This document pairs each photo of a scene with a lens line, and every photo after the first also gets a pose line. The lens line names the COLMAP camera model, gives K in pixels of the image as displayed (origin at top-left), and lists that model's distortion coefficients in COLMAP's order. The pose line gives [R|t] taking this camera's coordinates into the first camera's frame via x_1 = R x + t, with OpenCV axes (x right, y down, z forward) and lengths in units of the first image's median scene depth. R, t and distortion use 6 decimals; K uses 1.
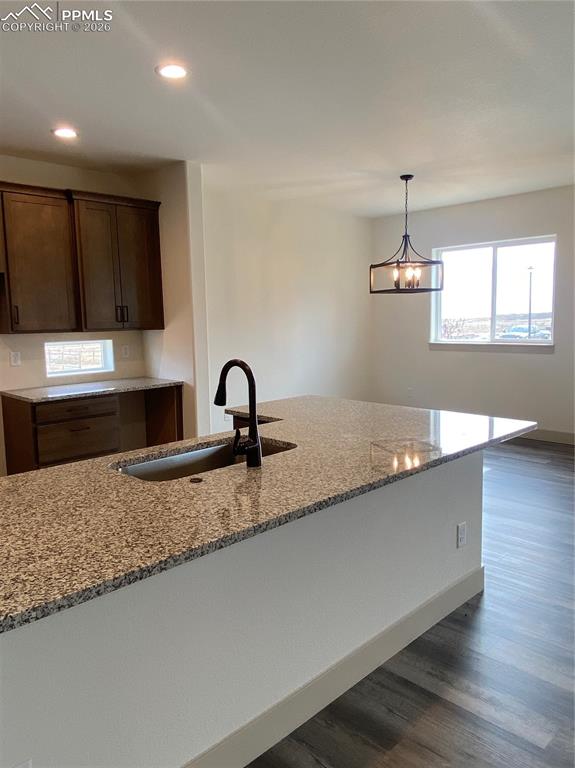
lens RADIAL K [[552.0, 0, 287.5], [0, 552.0, 384.0], [0, 0, 1]] dist [0.039417, 0.000481]
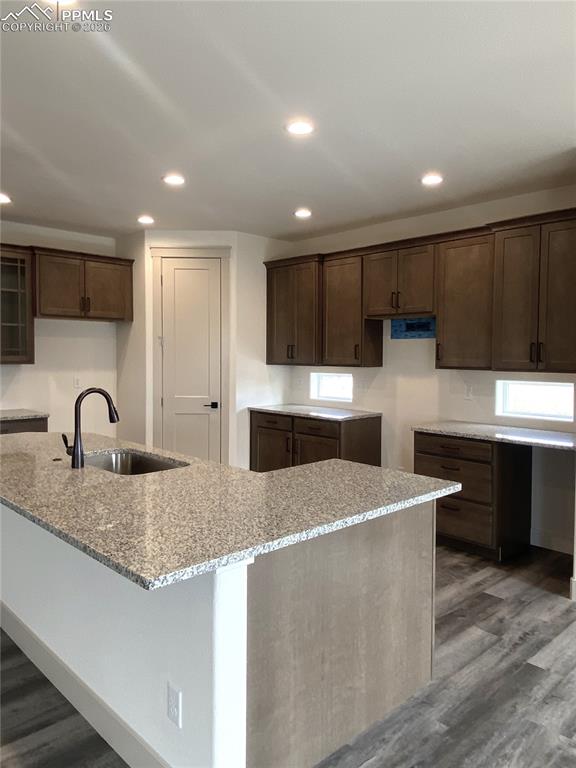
lens RADIAL K [[559.7, 0, 288.2], [0, 559.7, 364.5], [0, 0, 1]] dist [0.004729, 0.000375]
pose [[-0.030971, 0.039839, -0.998726, 0.564249], [-0.129291, 0.990651, 0.043526, -0.097145], [0.991123, 0.130475, -0.025530, 0.660202]]
